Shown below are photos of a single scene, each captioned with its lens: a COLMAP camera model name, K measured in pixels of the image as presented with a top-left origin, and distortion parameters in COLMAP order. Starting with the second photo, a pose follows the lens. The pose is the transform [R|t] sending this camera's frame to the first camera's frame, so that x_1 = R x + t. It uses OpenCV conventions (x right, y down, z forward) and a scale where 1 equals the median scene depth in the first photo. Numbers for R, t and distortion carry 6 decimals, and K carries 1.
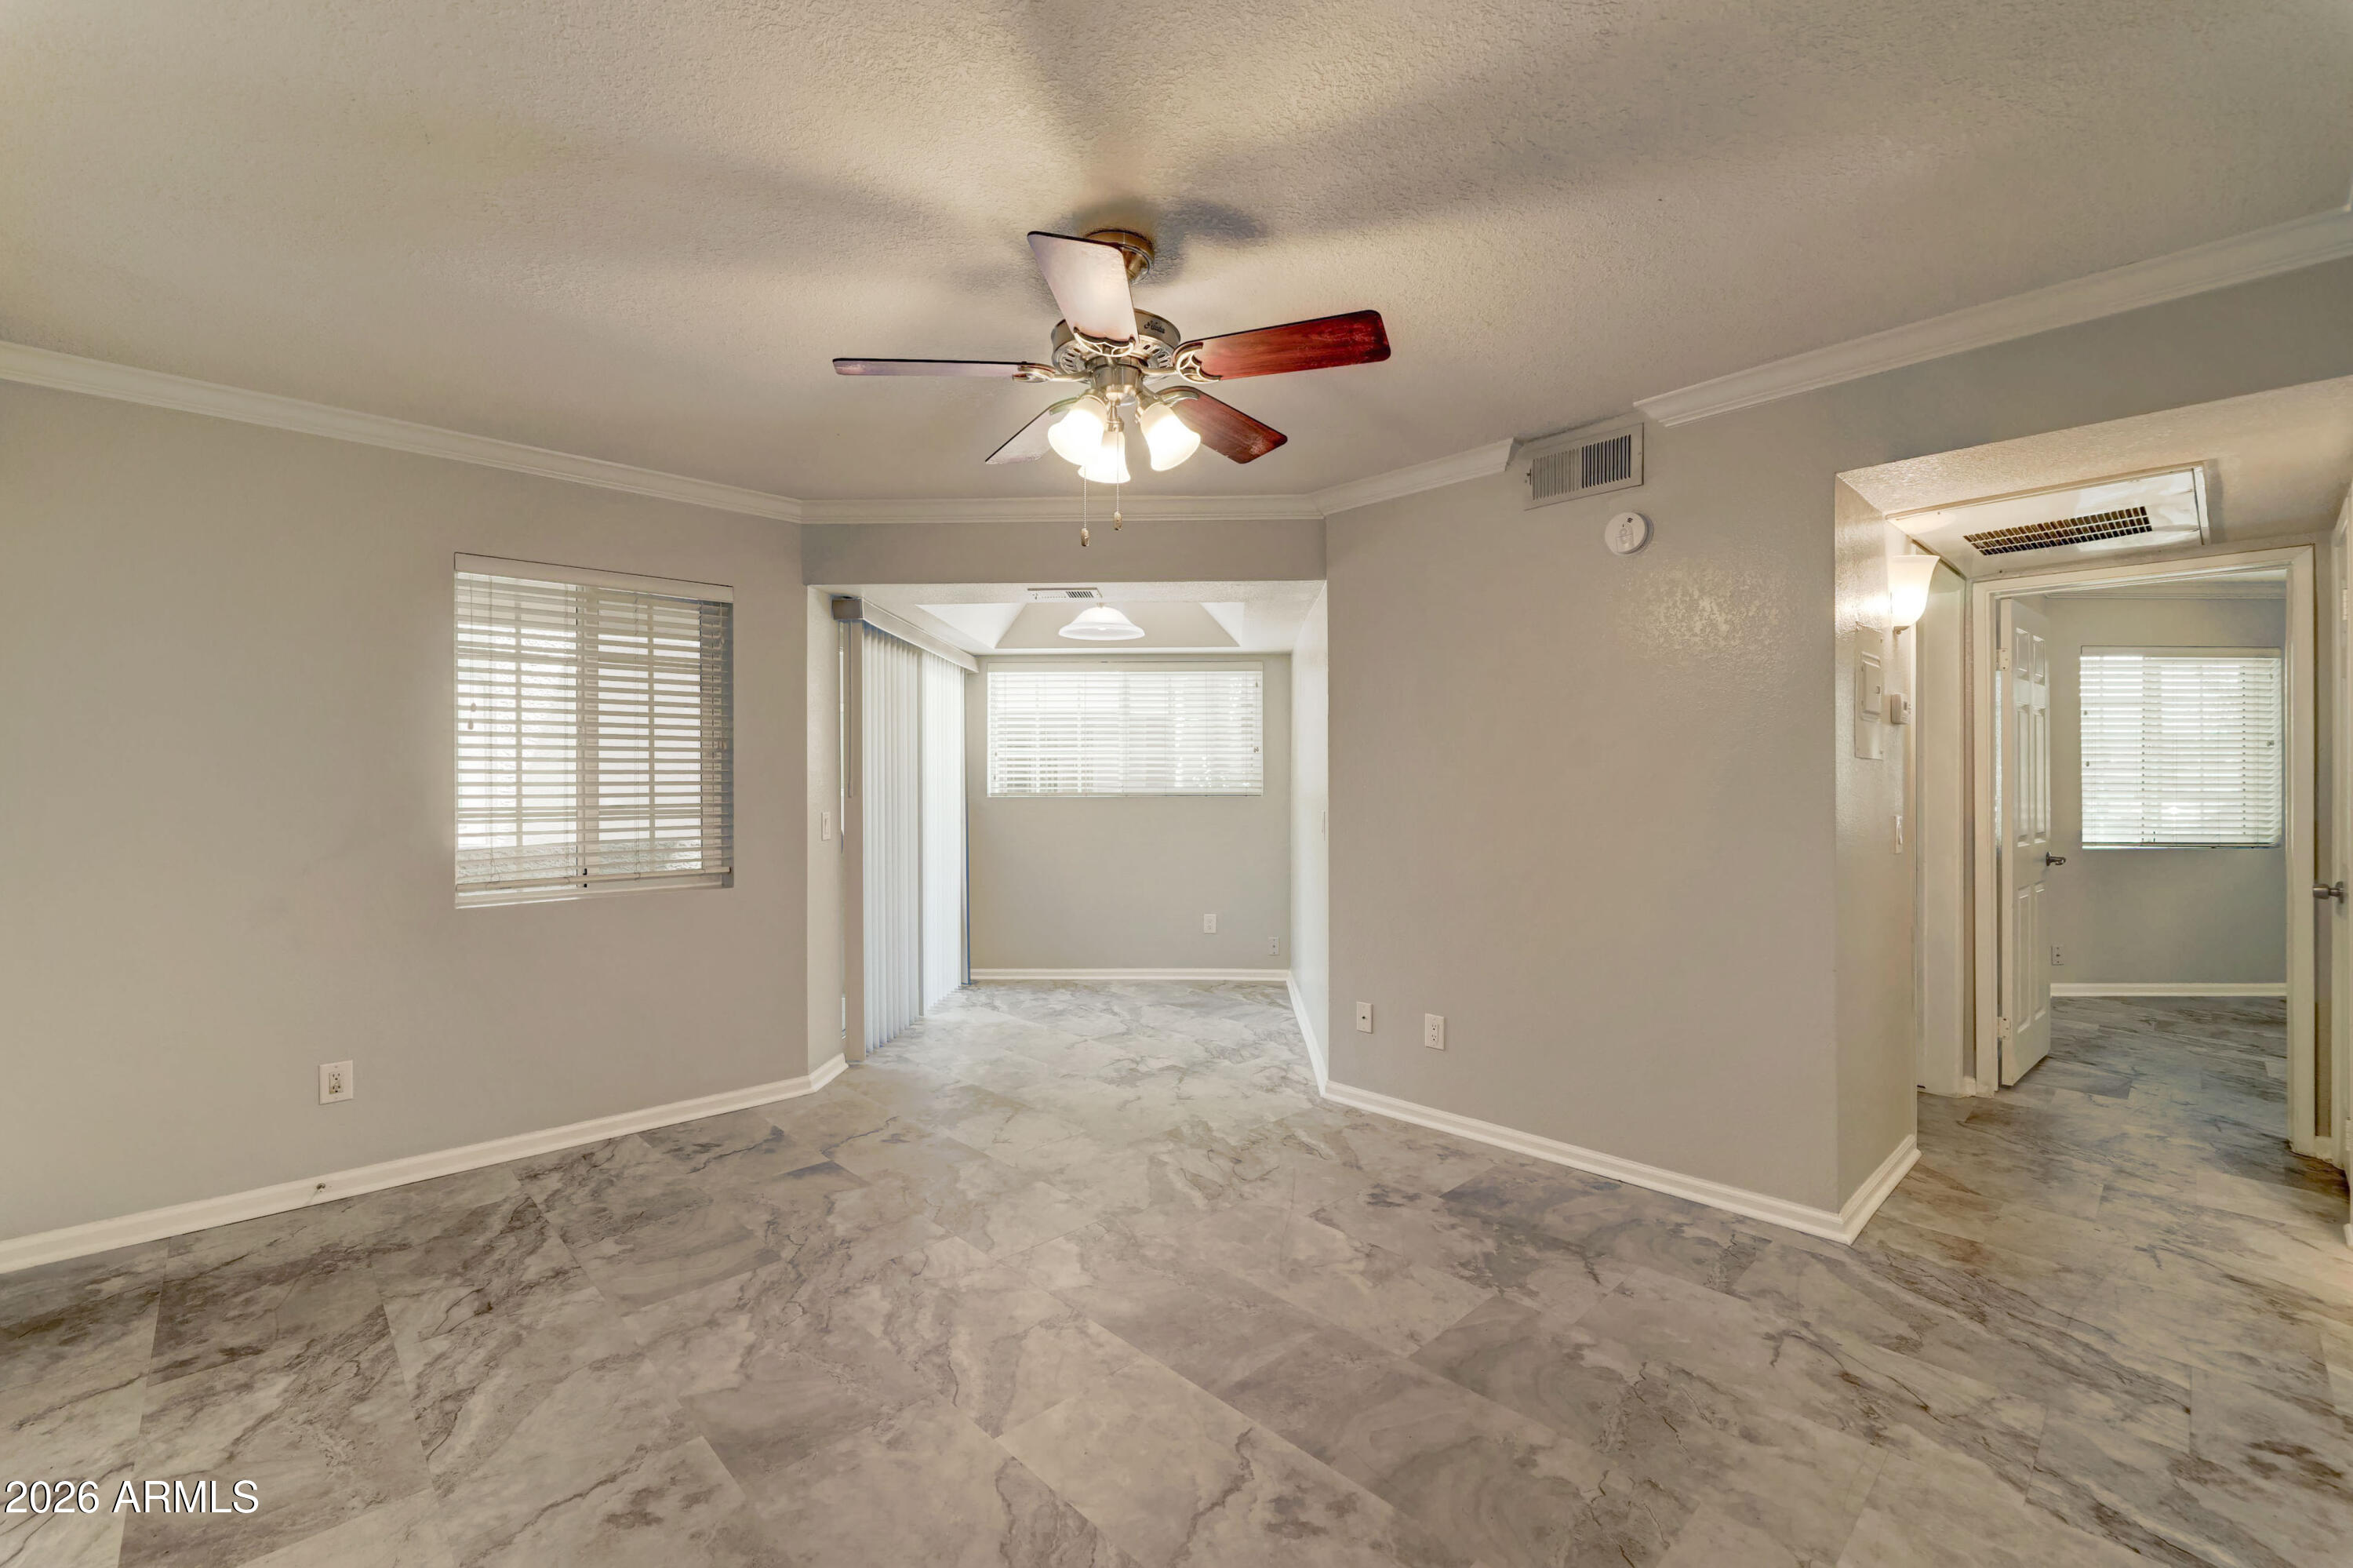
lens RADIAL K [[987.0, 0, 1176.5], [0, 987.0, 784.0], [0, 0, 1]] dist [0.001624, 0.000237]
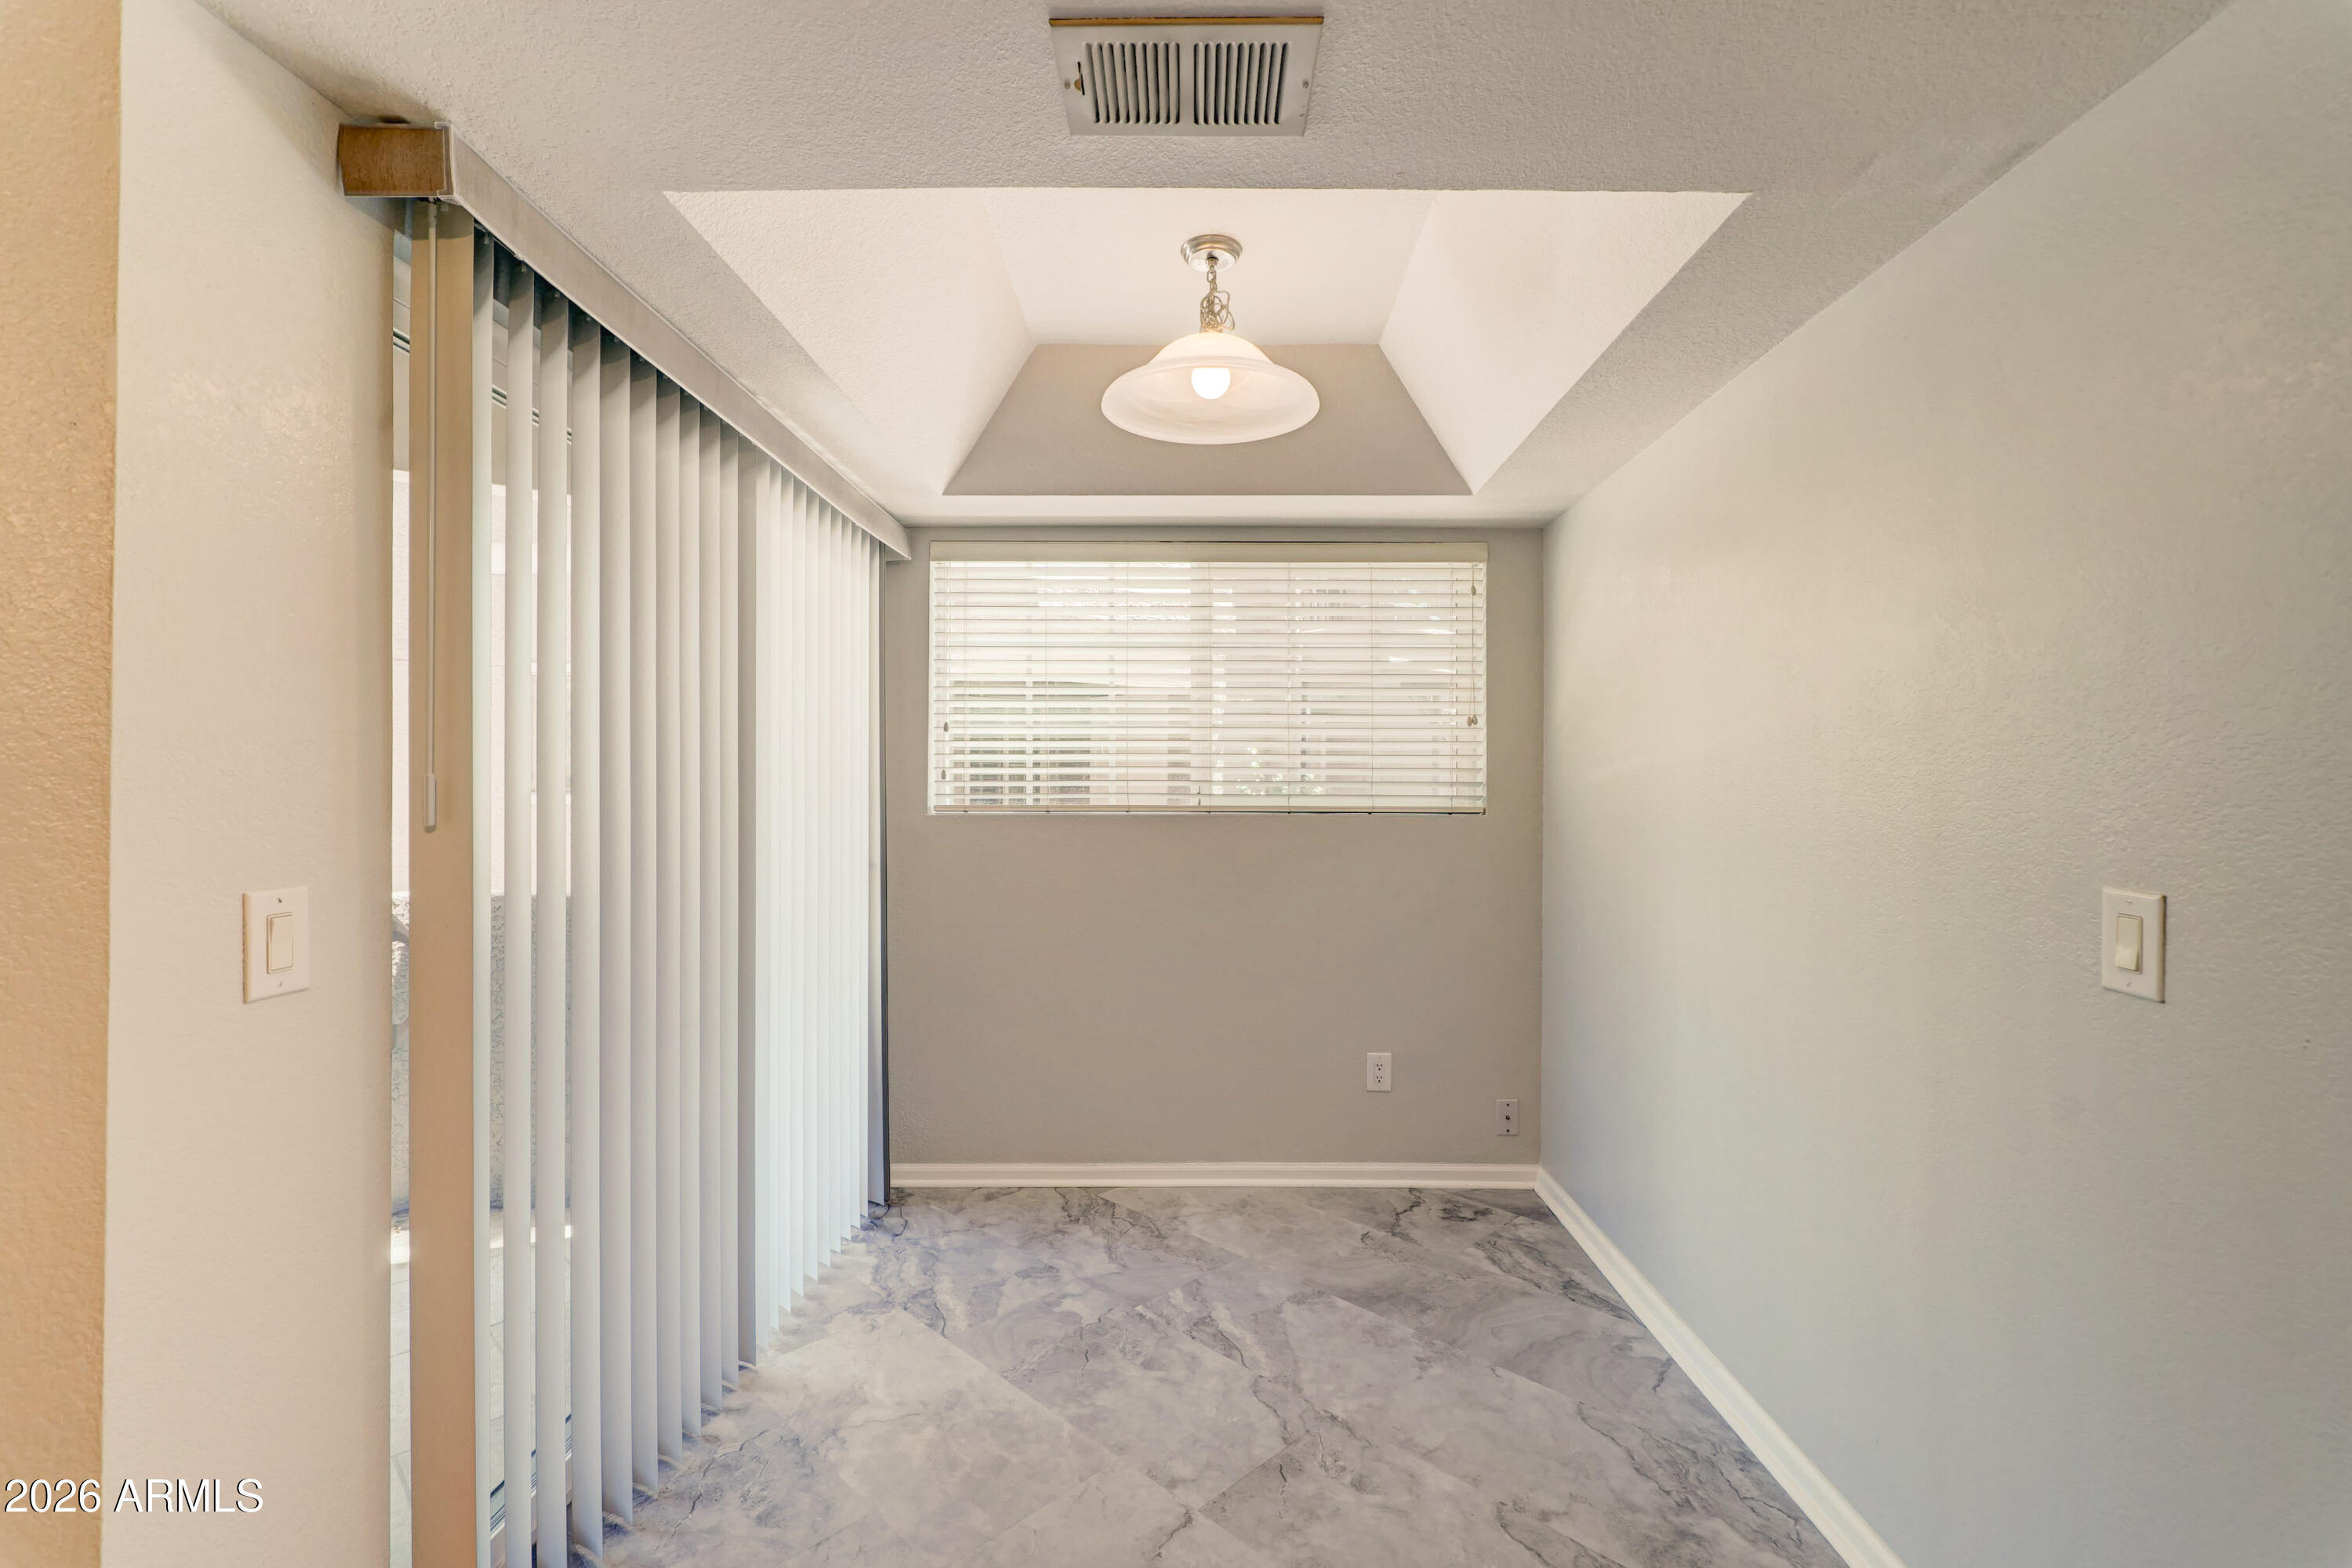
lens RADIAL K [[1020.8, 0, 1176.0], [0, 1020.8, 784.0], [0, 0, 1]] dist [0.000067, 0.000001]
pose [[0.999395, 0.004378, 0.034505, -0.169252], [-0.004152, 0.999969, -0.006619, 0.001771], [-0.034533, 0.006472, 0.999383, 0.963597]]
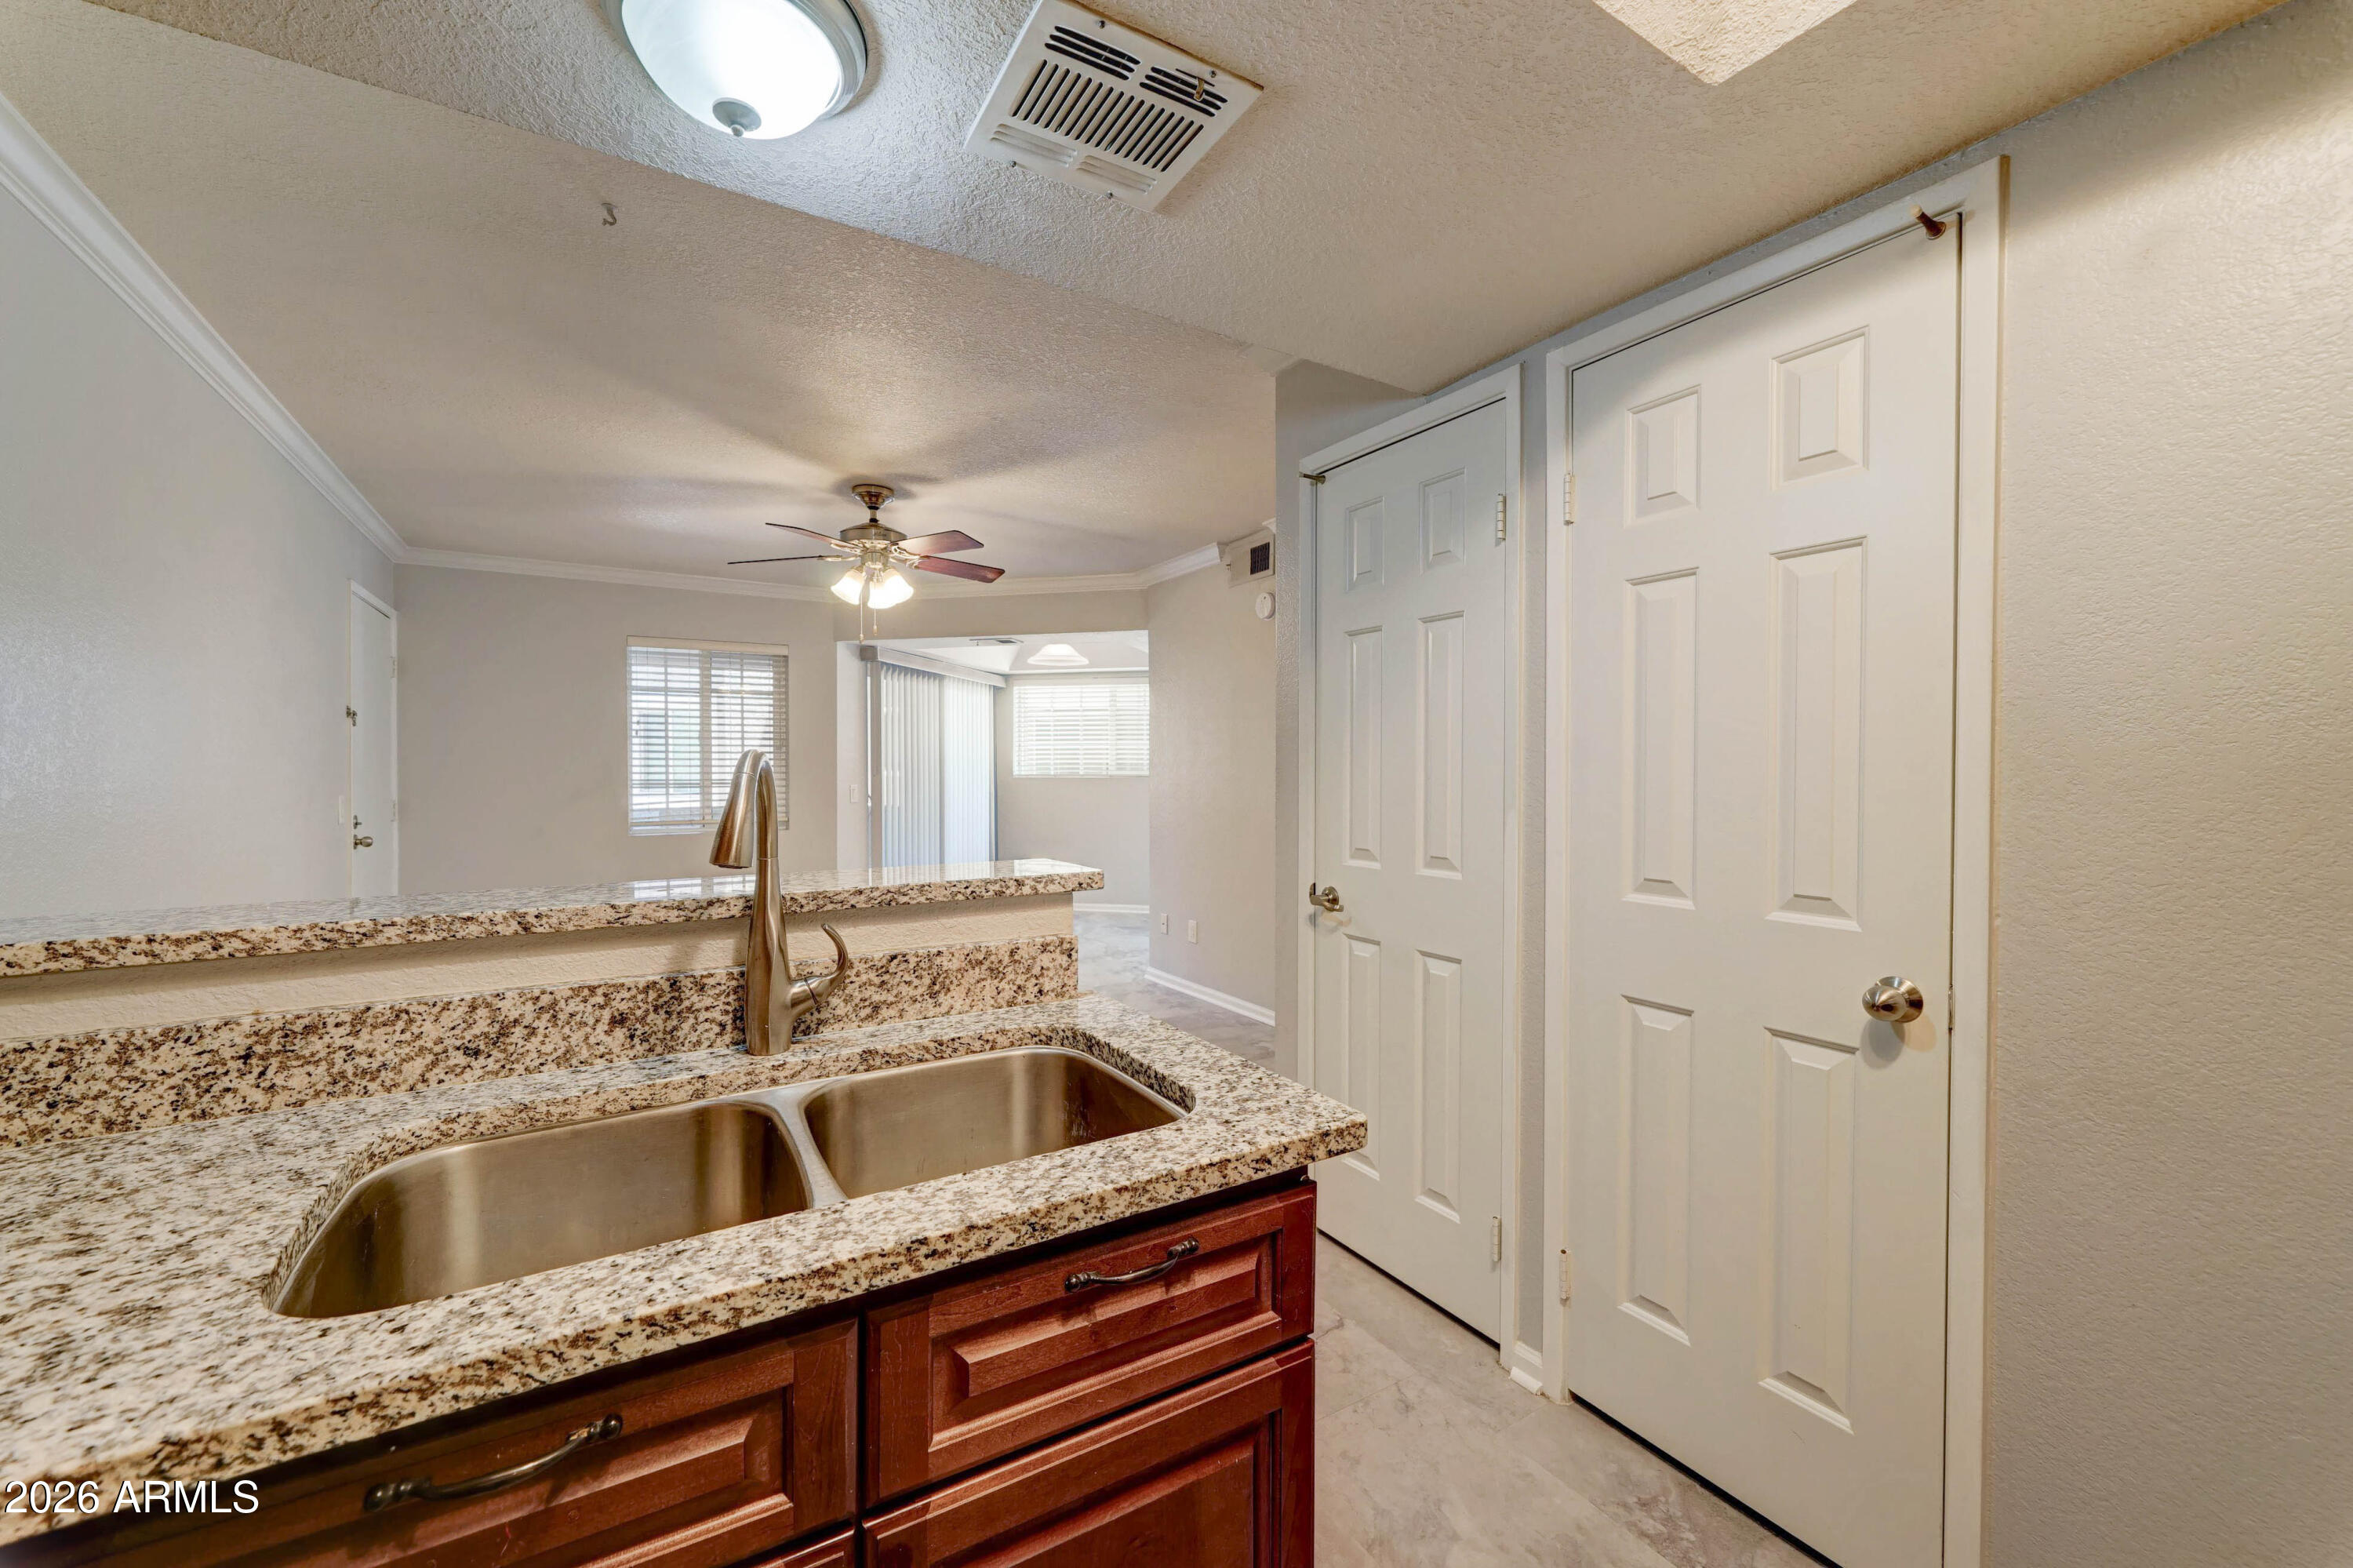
lens RADIAL K [[930.4, 0, 1176.5], [0, 930.4, 784.0], [0, 0, 1]] dist [0.001399, 0.000088]
pose [[0.978134, 0.005349, -0.207909, 0.602600], [-0.002556, 0.999903, 0.013703, 0.006993], [0.207962, -0.012872, 0.978052, -0.449597]]
